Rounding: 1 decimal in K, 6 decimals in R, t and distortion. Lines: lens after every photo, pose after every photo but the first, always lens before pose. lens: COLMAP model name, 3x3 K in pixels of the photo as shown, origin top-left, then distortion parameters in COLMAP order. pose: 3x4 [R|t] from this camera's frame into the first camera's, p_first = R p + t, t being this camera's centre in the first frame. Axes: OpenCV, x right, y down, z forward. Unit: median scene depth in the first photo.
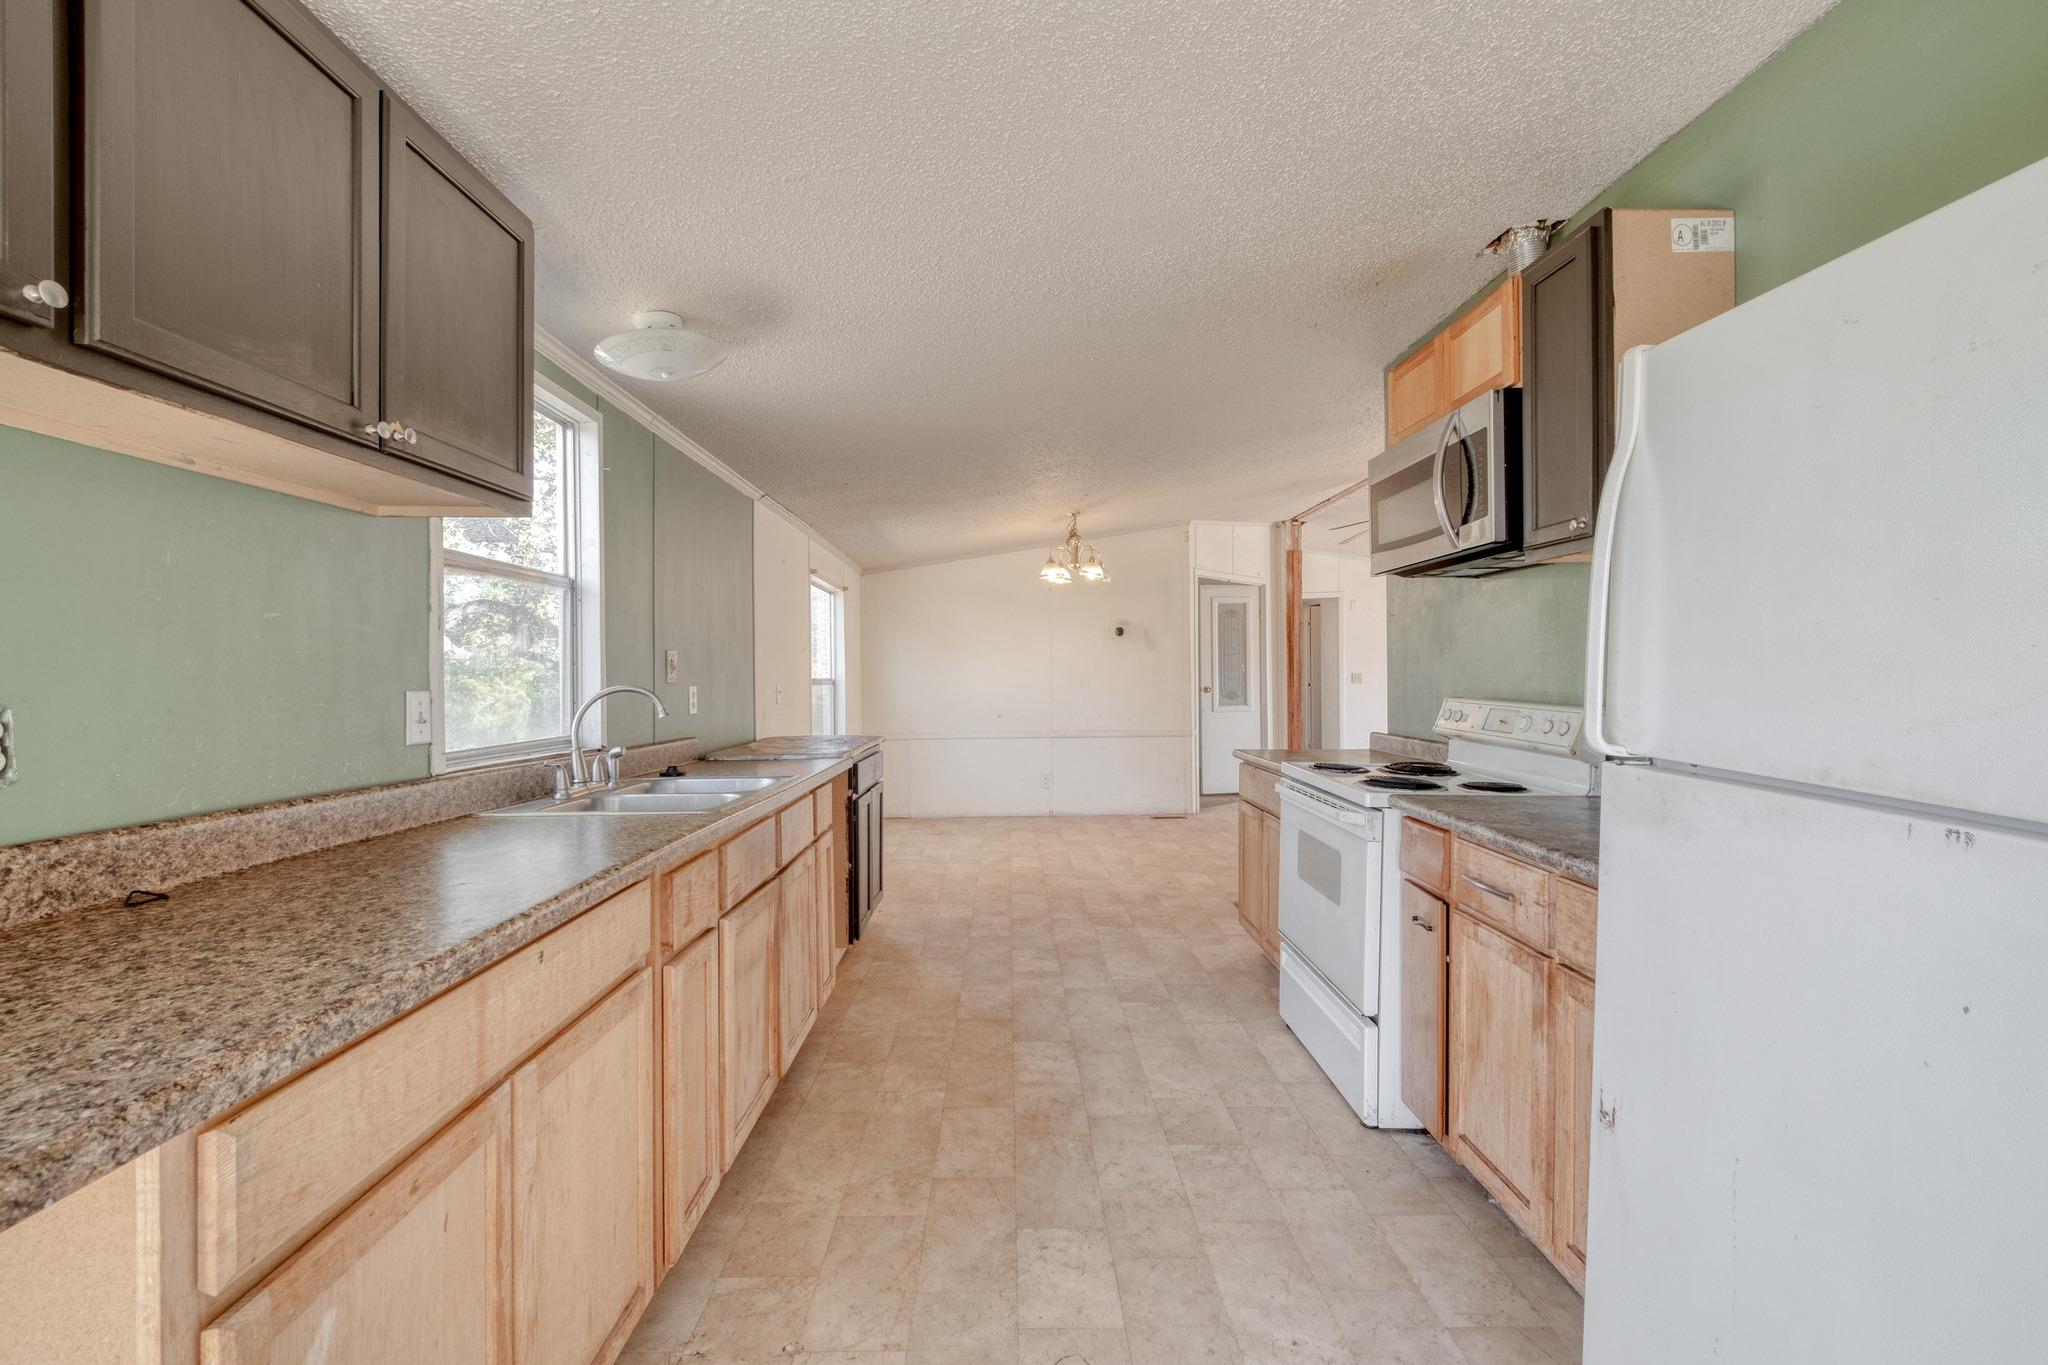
lens RADIAL K [[881.8, 0, 1025.8], [0, 881.8, 677.6], [0, 0, 1]] dist [-0.000189, 0.000062]
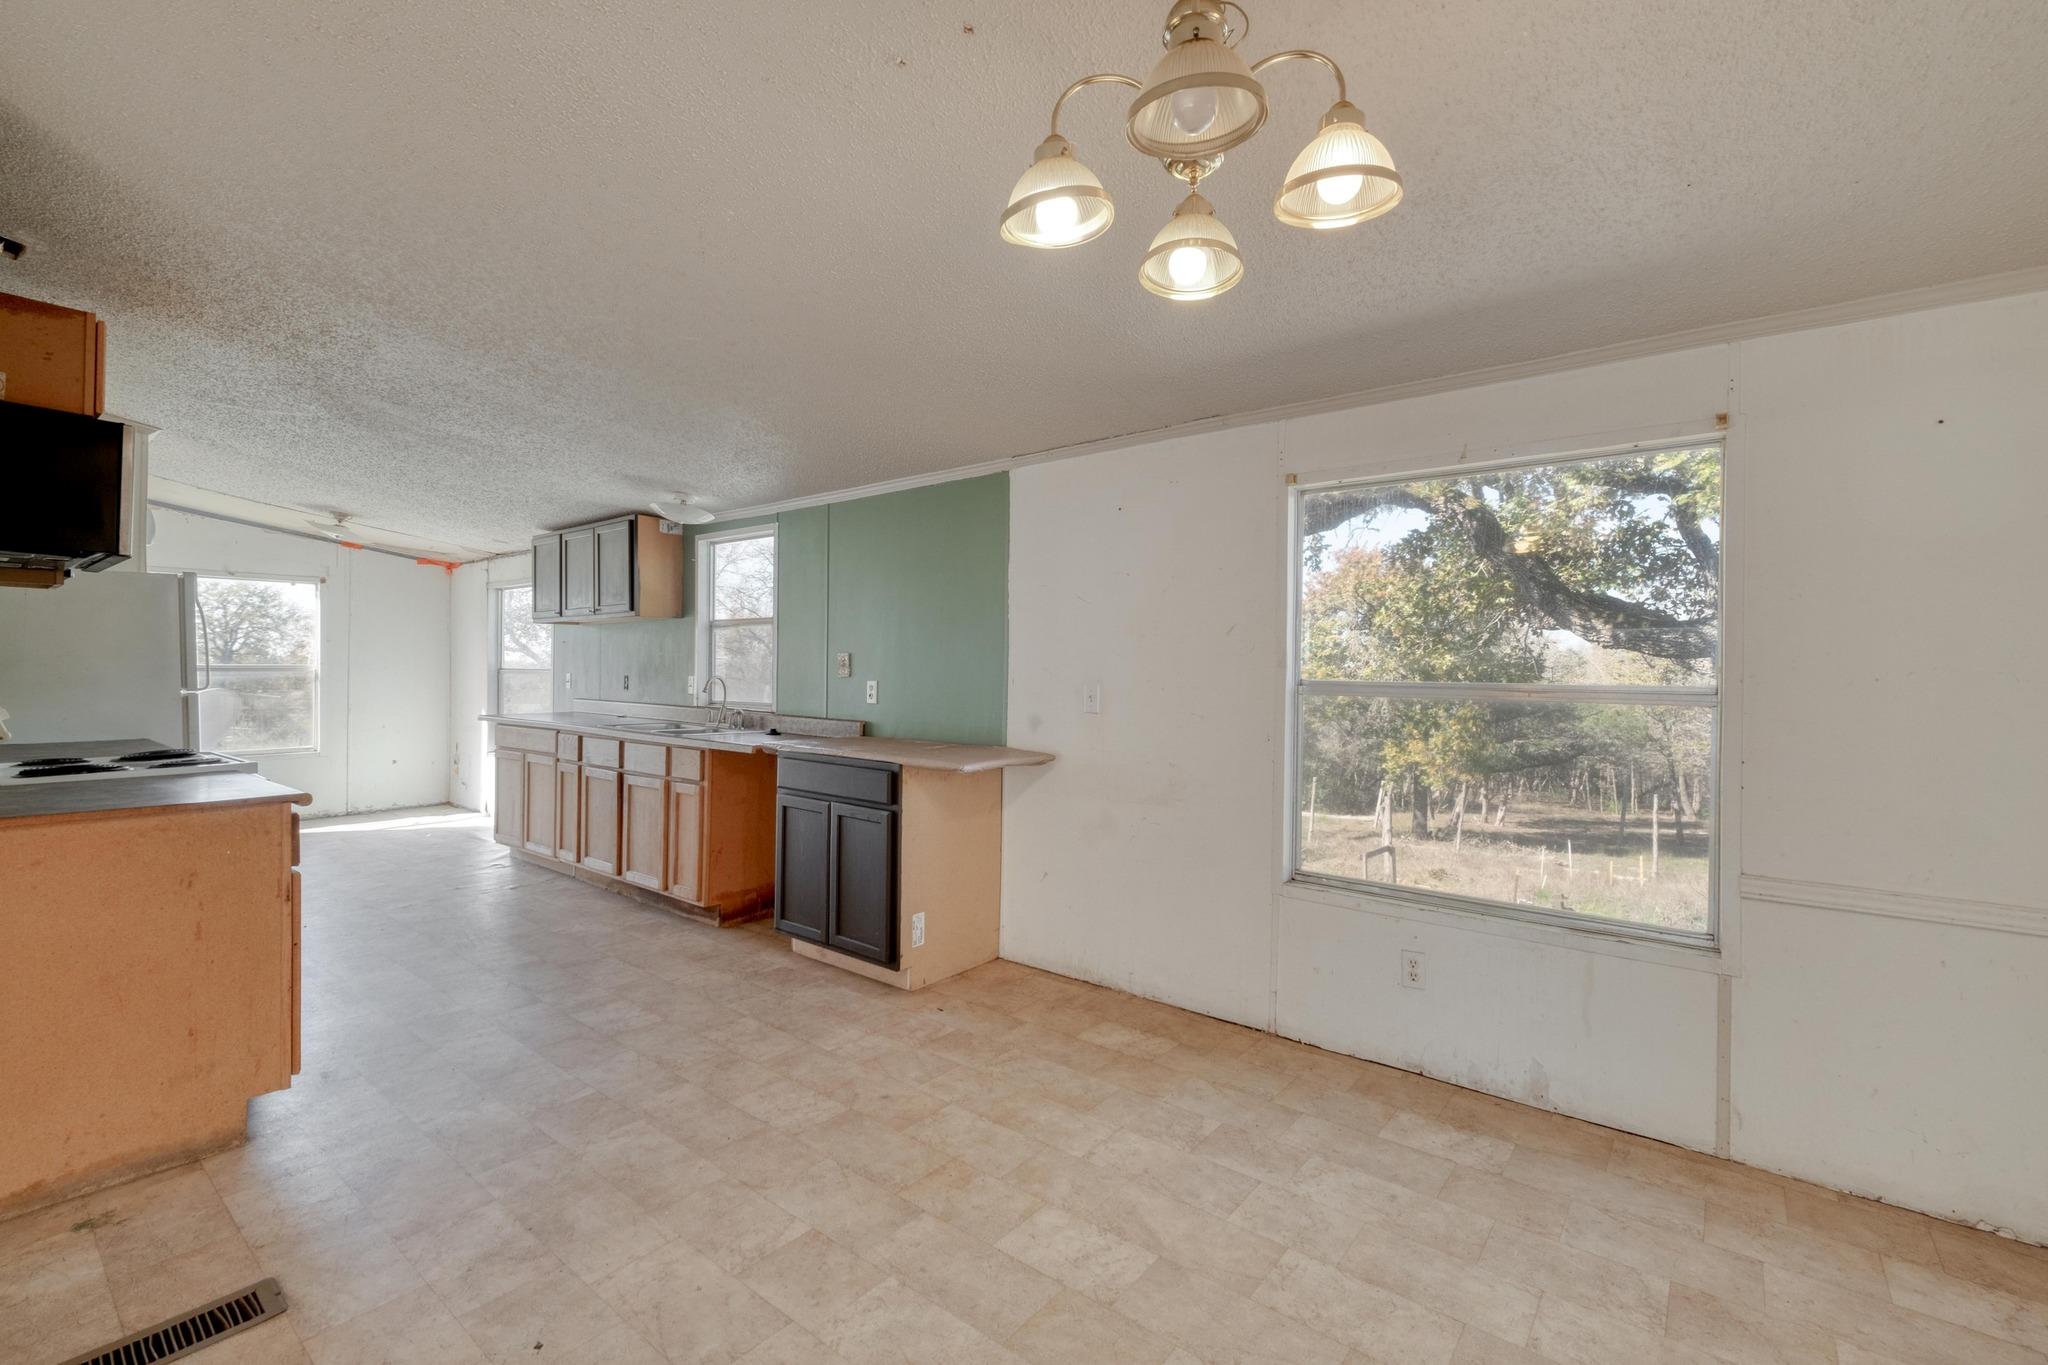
lens RADIAL K [[881.8, 0, 1023.4], [0, 881.8, 674.4], [0, 0, 1]] dist [-0.000189, 0.000062]
pose [[-0.647577, -0.002606, -0.761995, 0.397203], [-0.005386, 0.999985, 0.001157, -0.001313], [0.761981, 0.004853, -0.647582, 1.843092]]
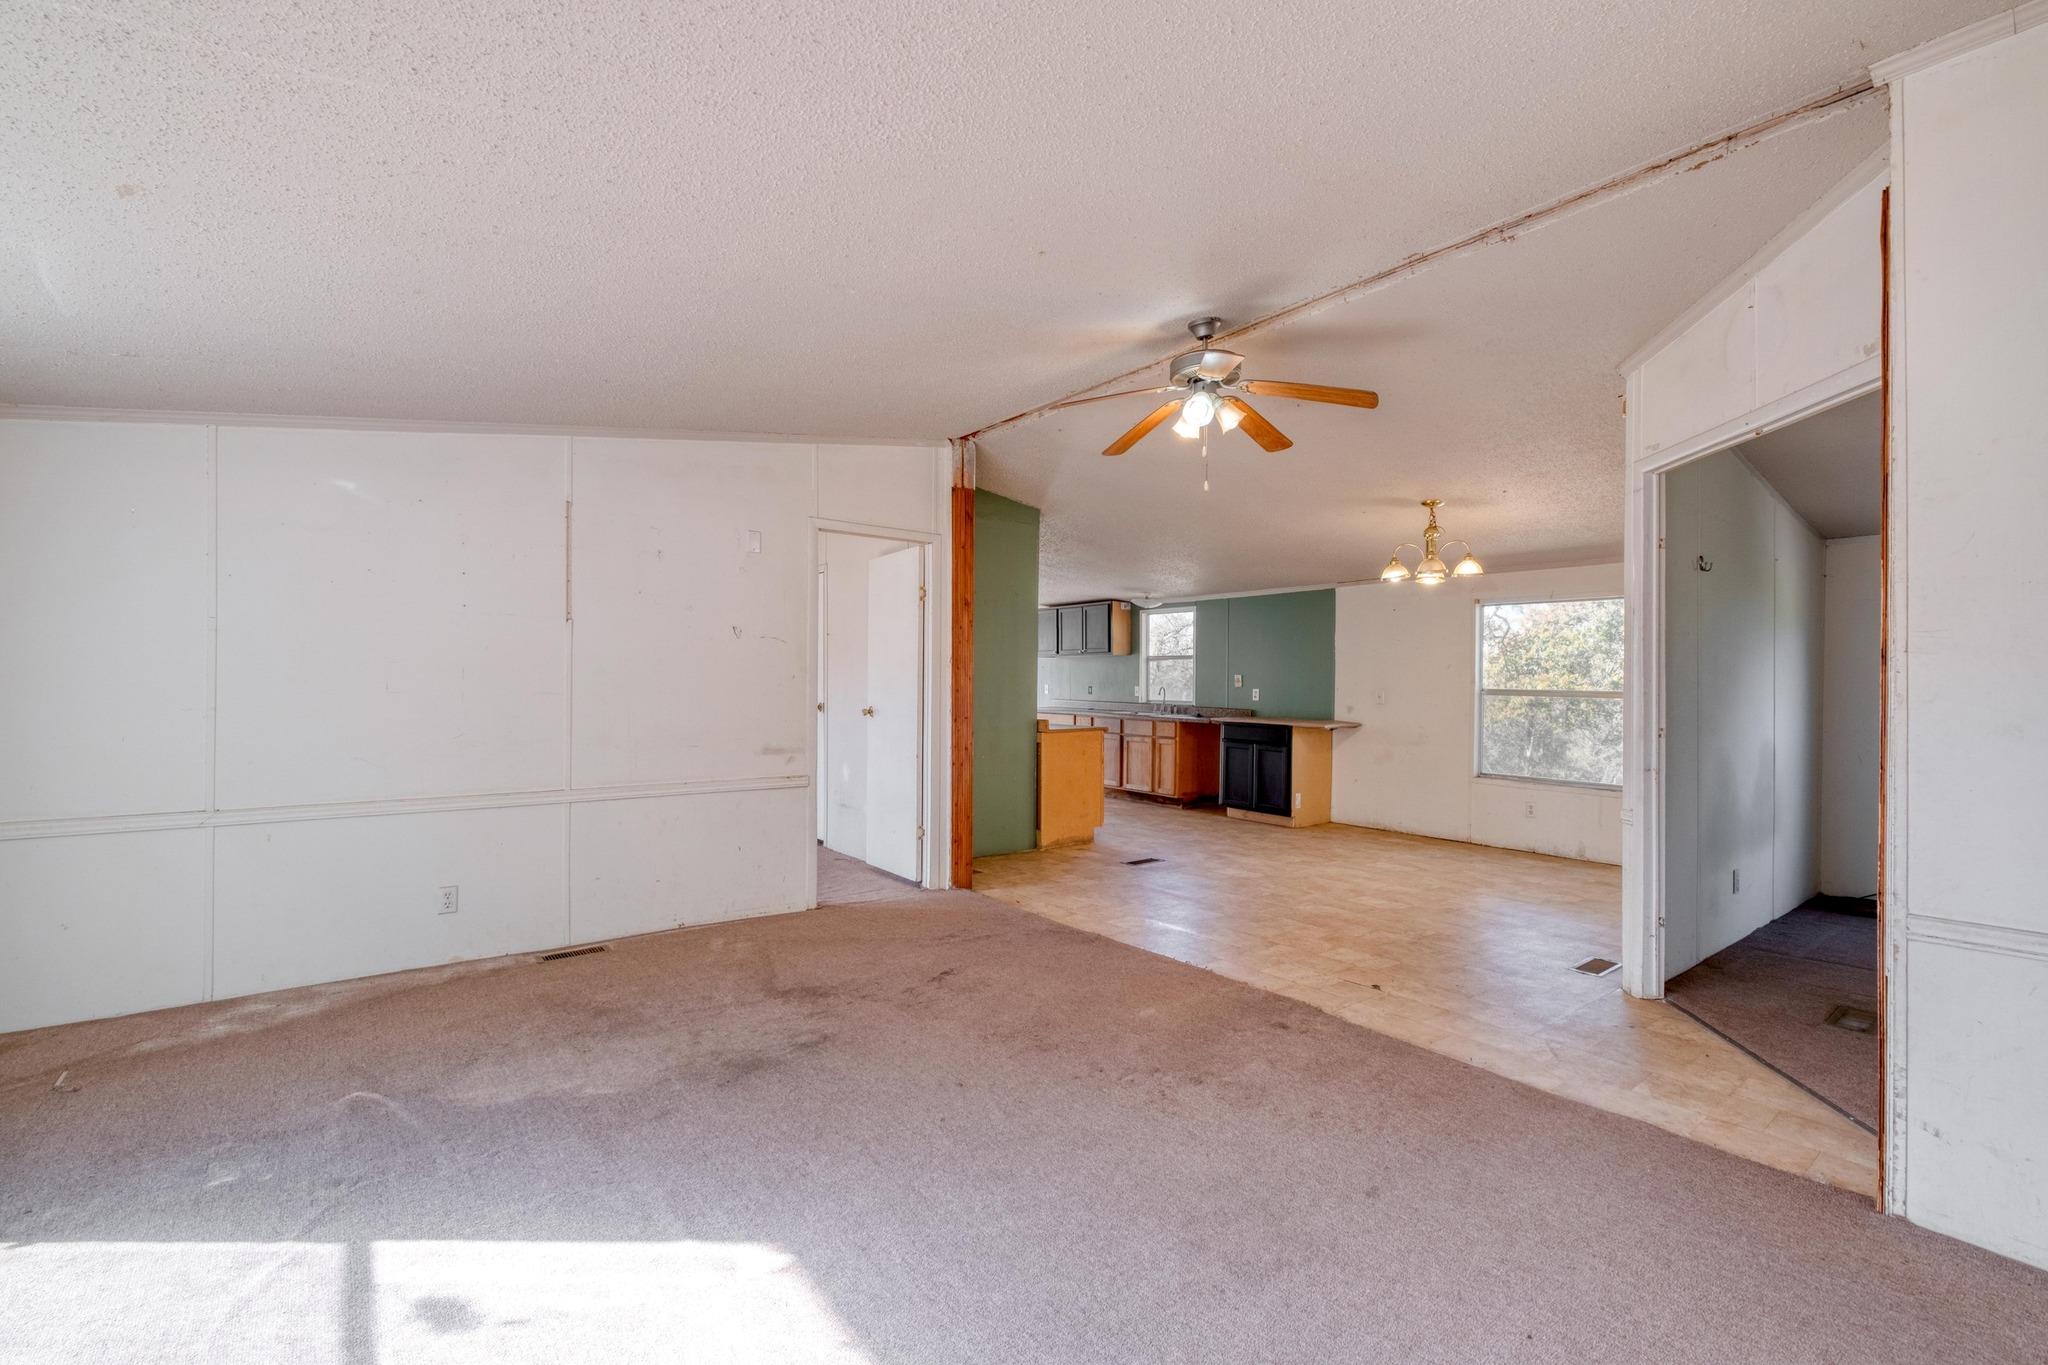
lens RADIAL K [[881.8, 0, 1030.5], [0, 881.8, 688.9], [0, 0, 1]] dist [-0.000189, 0.000062]
pose [[-0.807945, 0.003507, -0.589247, 1.461093], [-0.001870, 0.999962, 0.008515, -0.008639], [0.589255, 0.007981, -0.807908, 2.443519]]
